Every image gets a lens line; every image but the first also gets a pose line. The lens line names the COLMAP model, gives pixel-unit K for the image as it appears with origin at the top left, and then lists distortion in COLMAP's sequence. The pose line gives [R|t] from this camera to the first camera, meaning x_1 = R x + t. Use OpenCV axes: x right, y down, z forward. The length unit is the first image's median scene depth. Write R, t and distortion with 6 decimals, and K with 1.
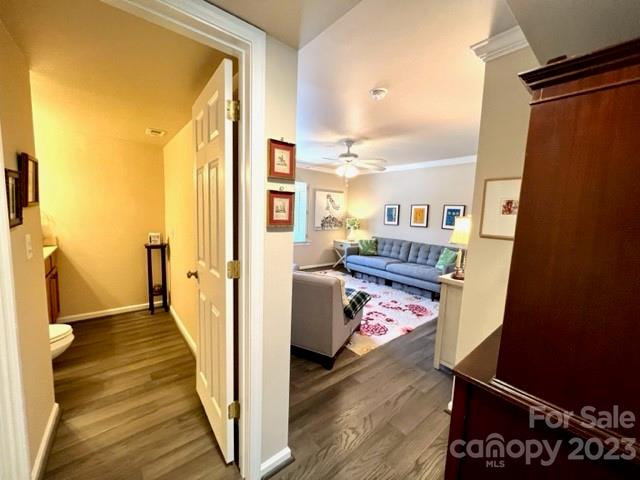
lens RADIAL K [[256.5, 0, 318.3], [0, 256.5, 238.0], [0, 0, 1]] dist [-0.003524, -0.000815]
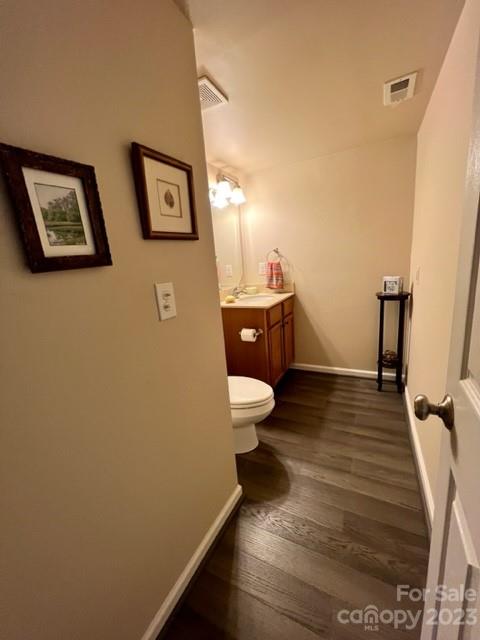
lens RADIAL K [[256.5, 0, 241.7], [0, 256.5, 321.3], [0, 0, 1]] dist [-0.003524, -0.000815]
pose [[0.402925, 0.134795, -0.905252, -0.181367], [0.002558, 0.988925, 0.148392, -0.004512], [0.915229, -0.062107, 0.398118, 0.380620]]
